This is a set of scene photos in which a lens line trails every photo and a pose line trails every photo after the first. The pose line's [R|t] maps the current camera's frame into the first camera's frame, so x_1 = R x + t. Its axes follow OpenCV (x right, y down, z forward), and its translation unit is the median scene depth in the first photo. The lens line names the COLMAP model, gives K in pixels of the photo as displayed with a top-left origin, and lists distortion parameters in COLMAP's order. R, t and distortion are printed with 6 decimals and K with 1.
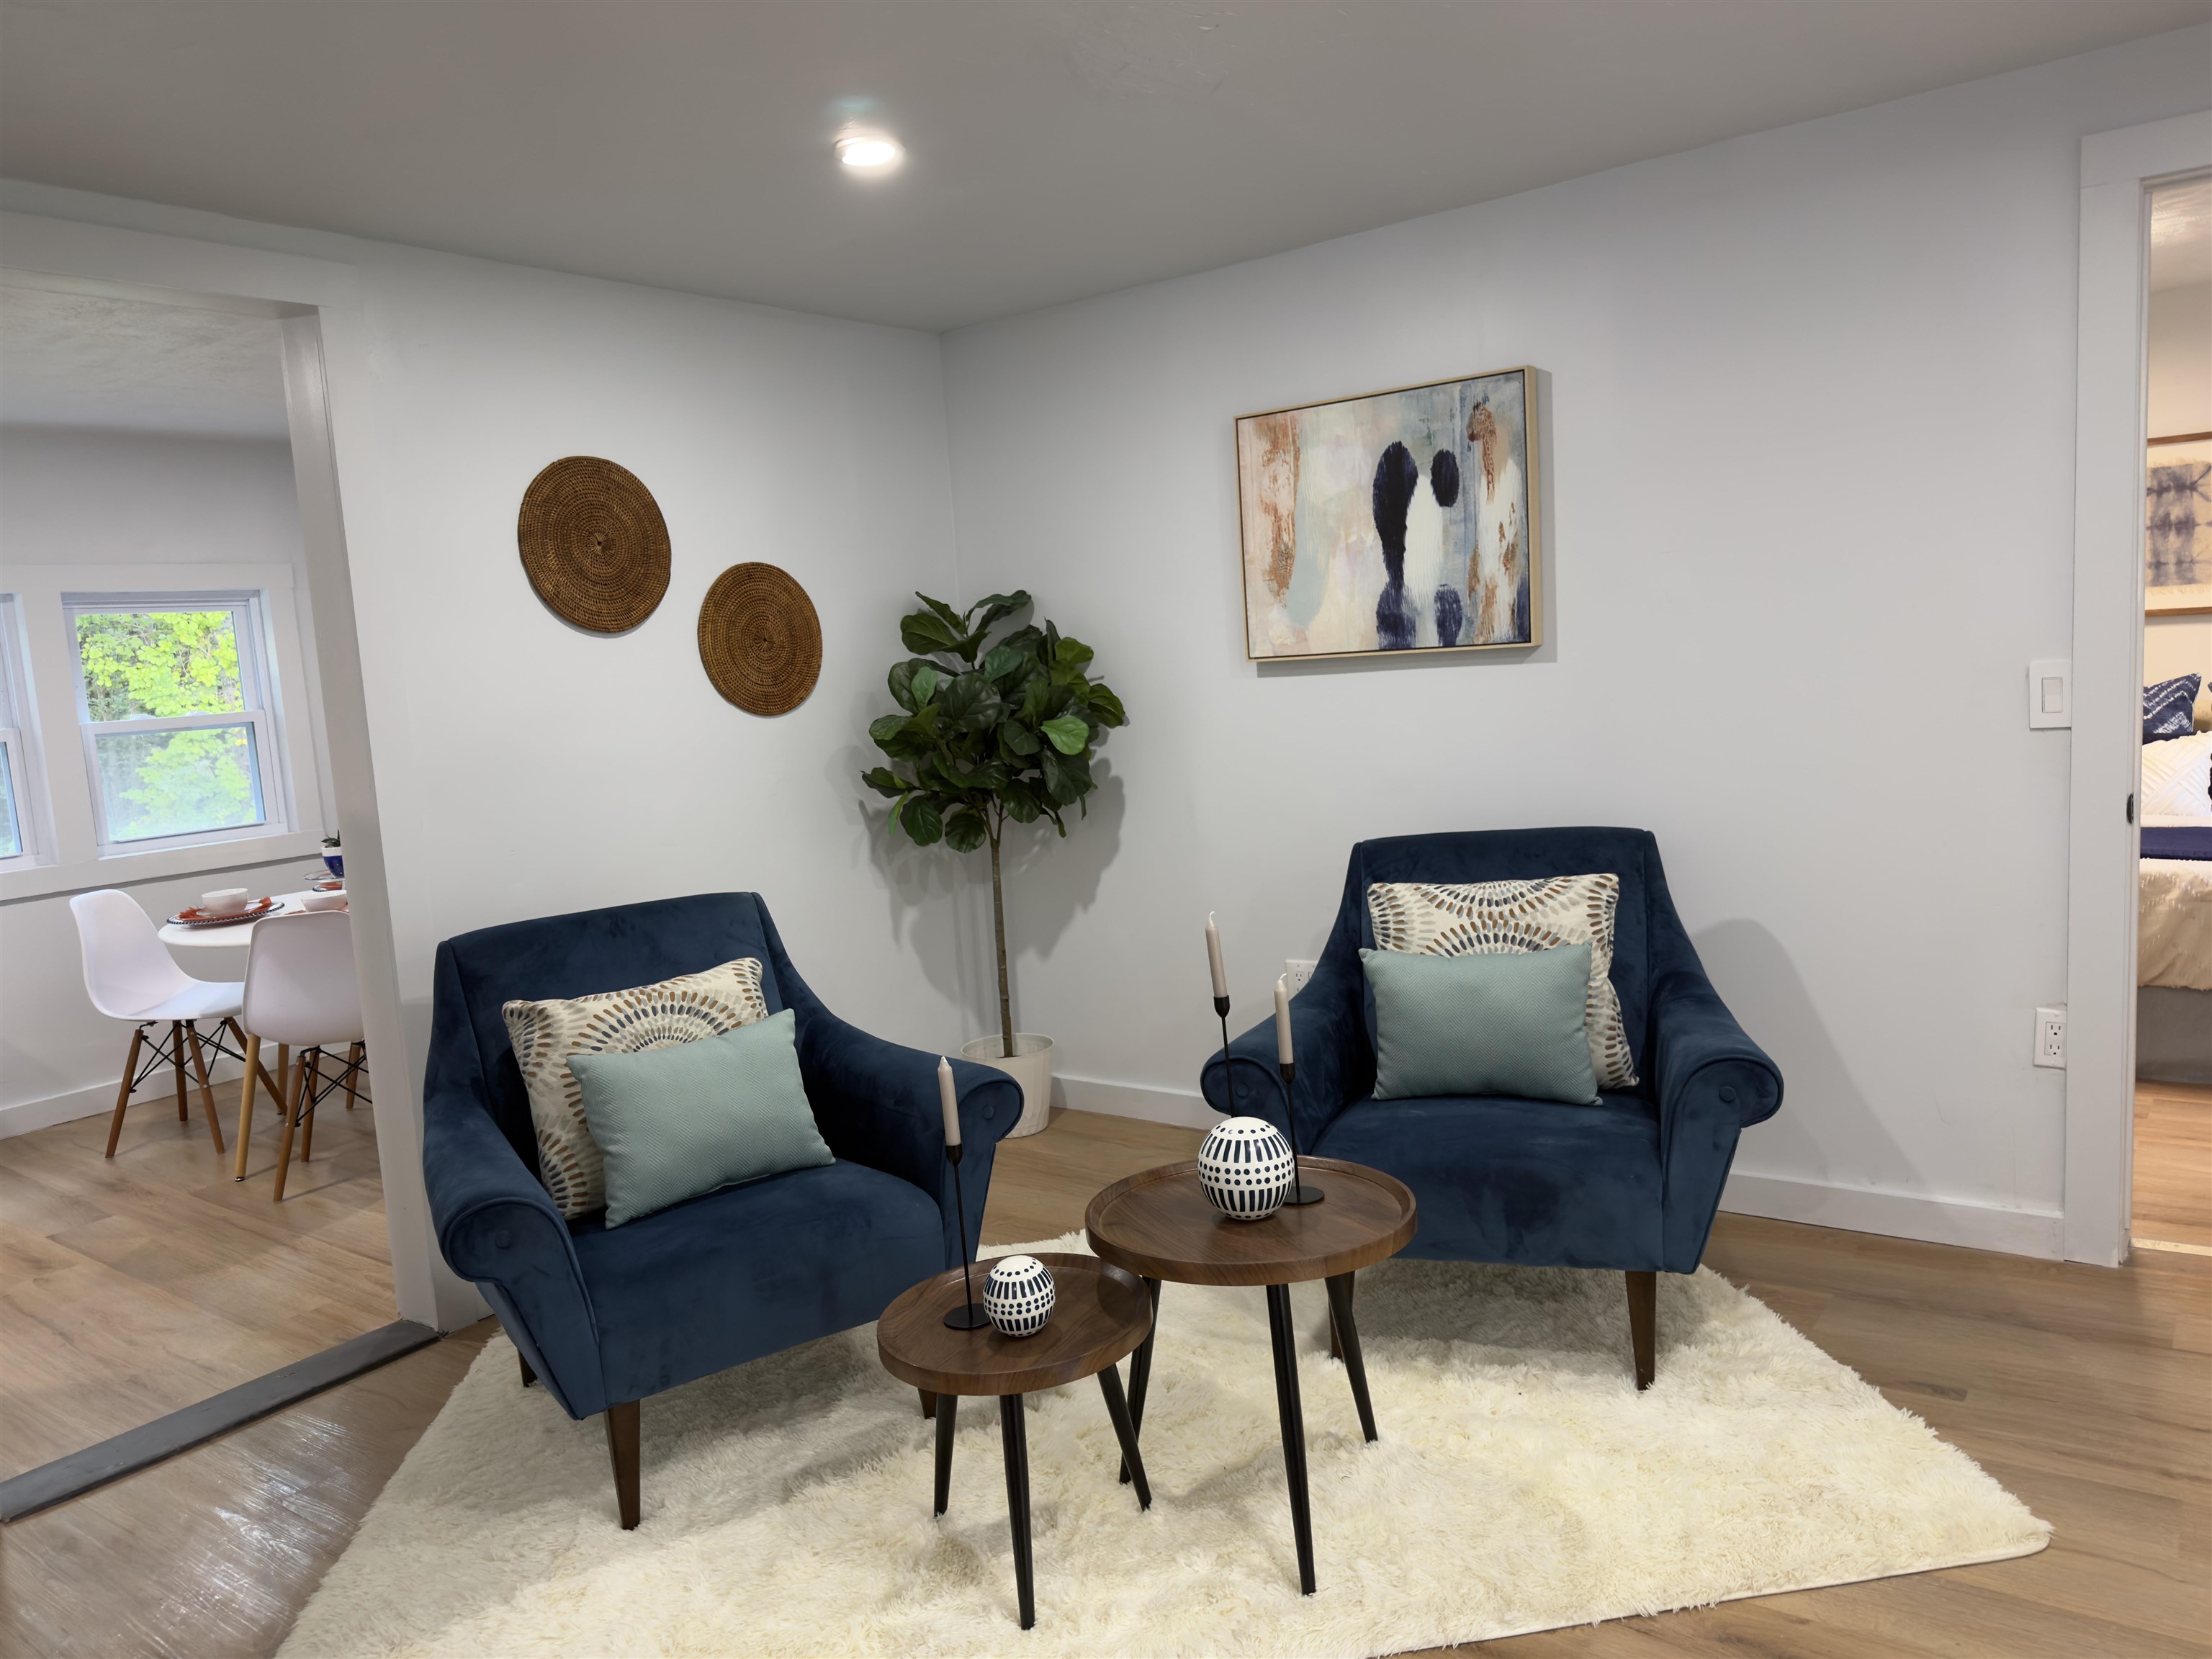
lens RADIAL K [[1558.4, 0, 1119.1], [0, 1558.4, 833.7], [0, 0, 1]] dist [0.105227, -0.144509]
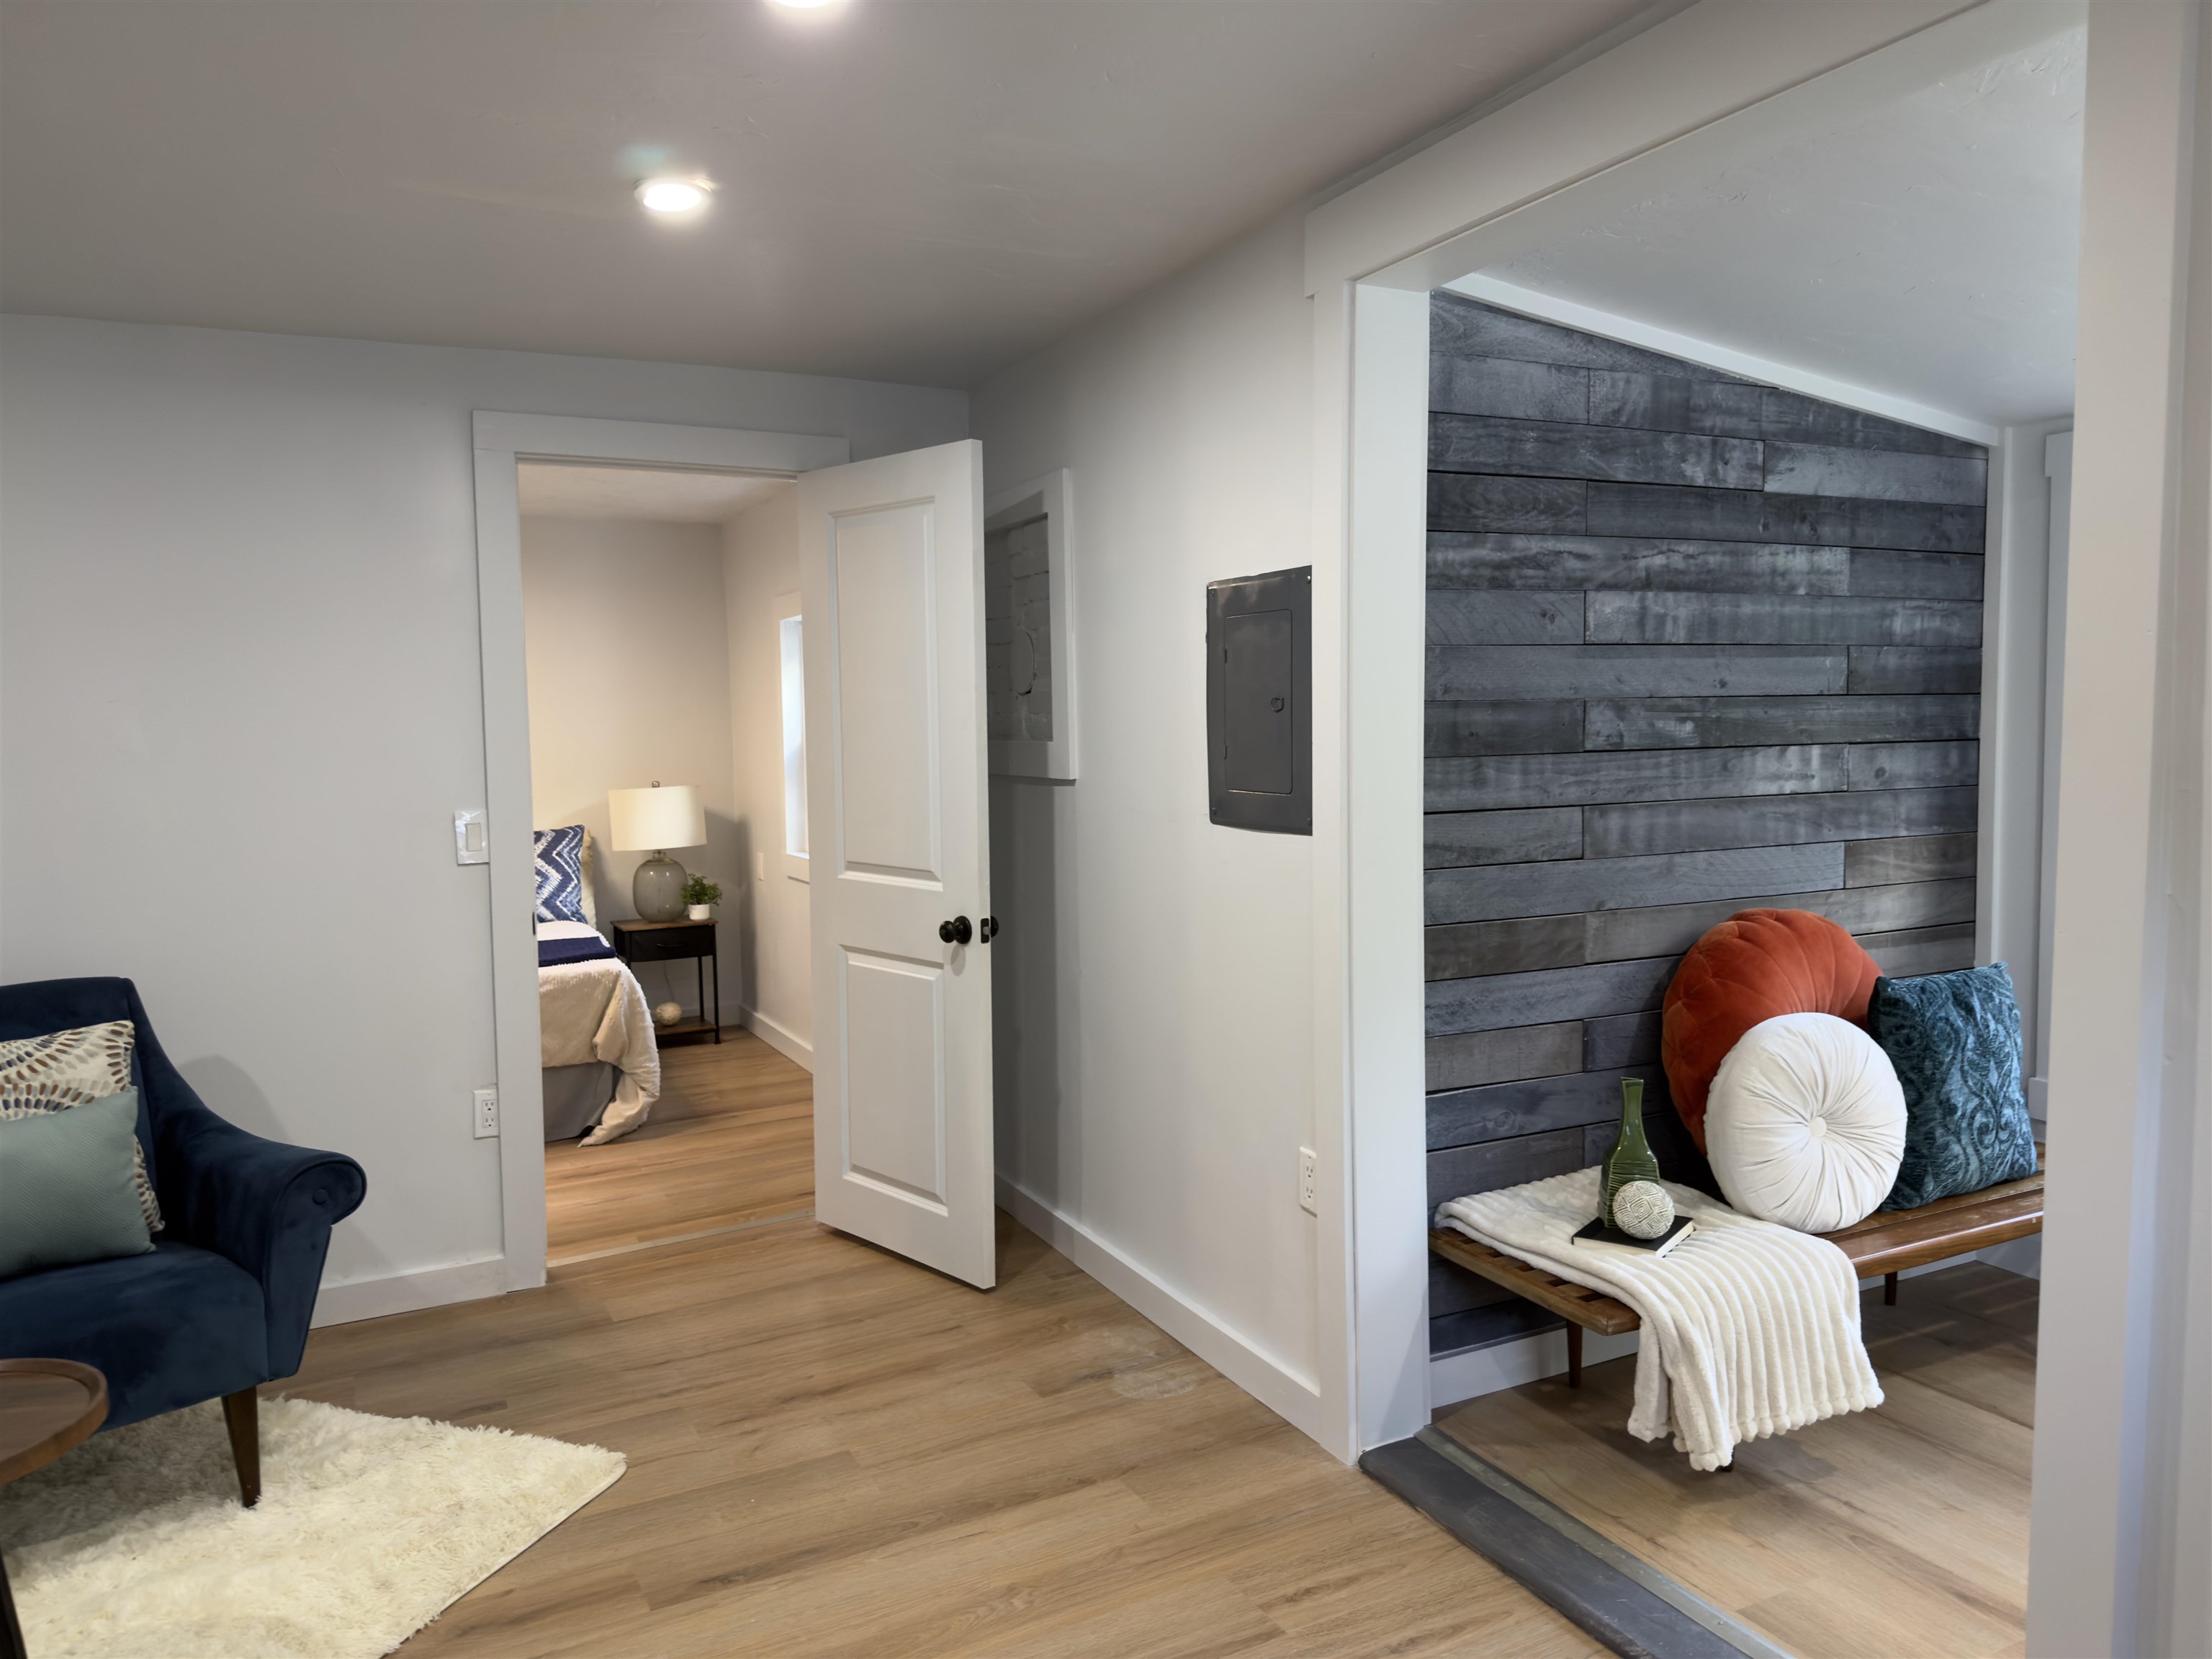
lens RADIAL K [[1558.4, 0, 1119.1], [0, 1558.4, 833.7], [0, 0, 1]] dist [0.105227, -0.144509]
pose [[0.445471, -0.007857, 0.895262, -0.259906], [0.099685, 0.994179, -0.040878, 0.010274], [-0.889729, 0.107454, 0.443662, -0.007995]]
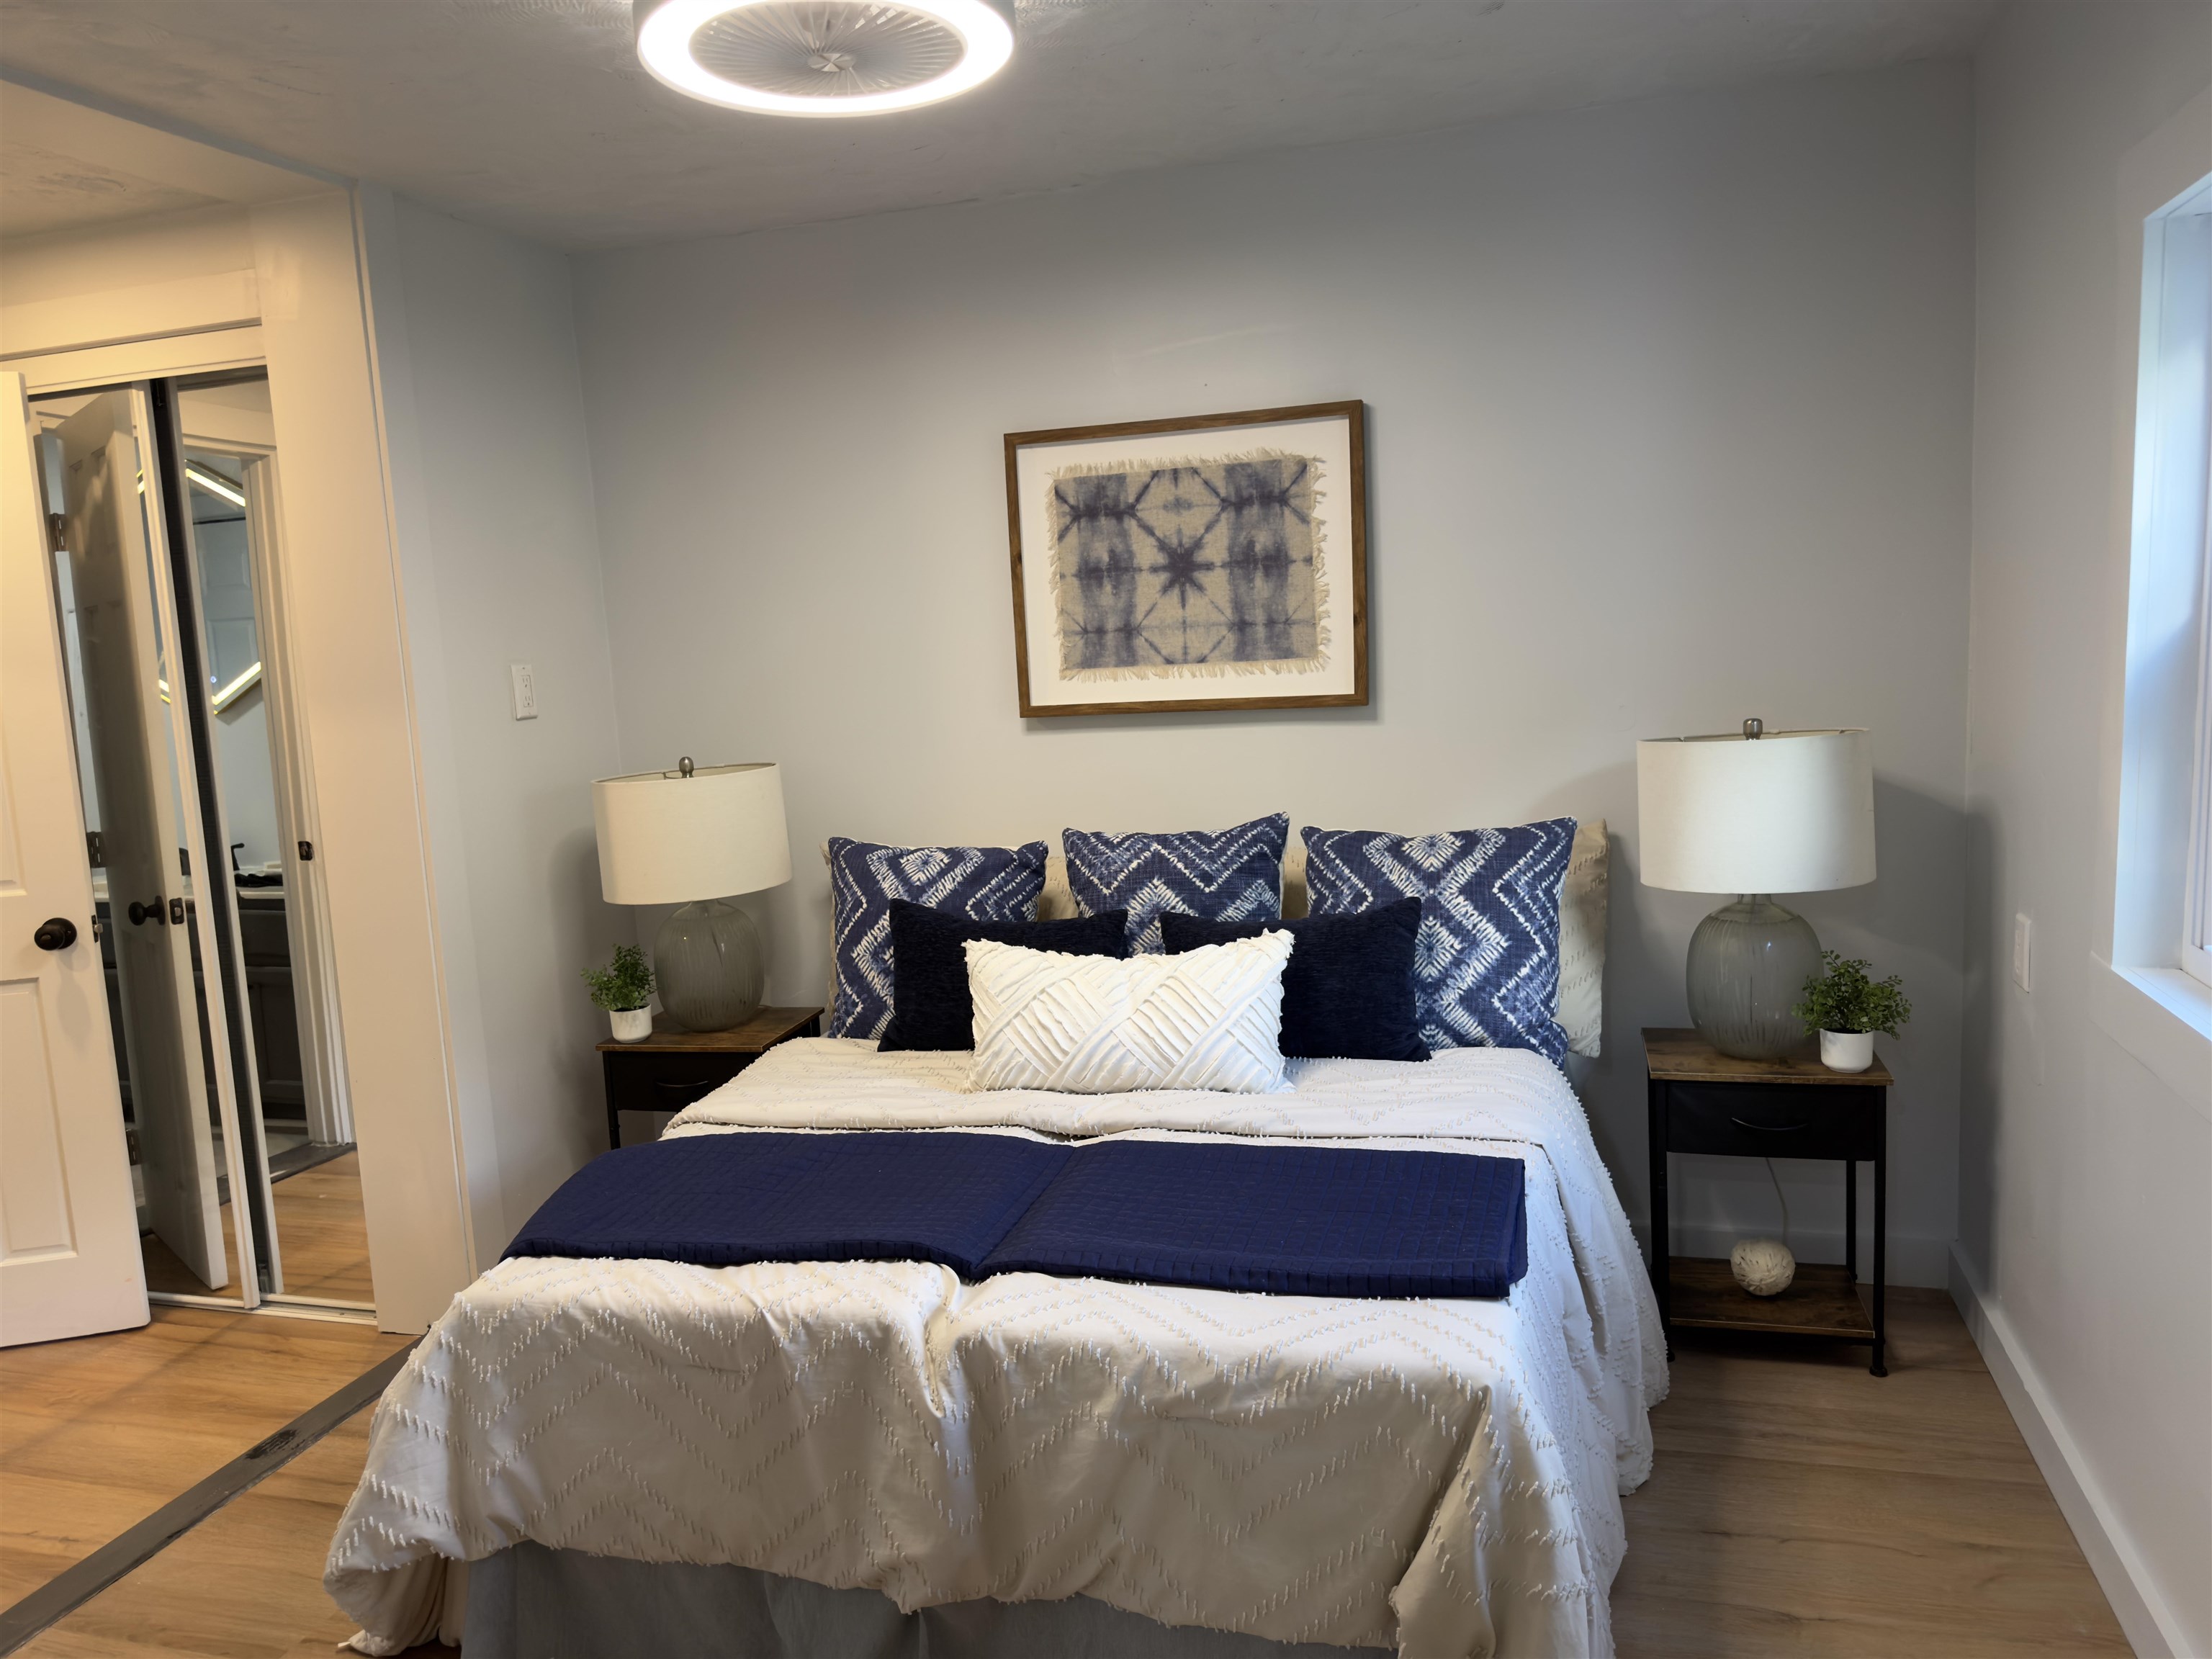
lens RADIAL K [[1539.3, 0, 1105.1], [0, 1539.3, 817.3], [0, 0, 1]] dist [0.077013, -0.131558]
pose [[0.942186, -0.025216, 0.334141, 0.608532], [0.032021, 0.999377, -0.014871, -0.133009], [-0.333557, 0.024710, 0.942406, 0.689717]]
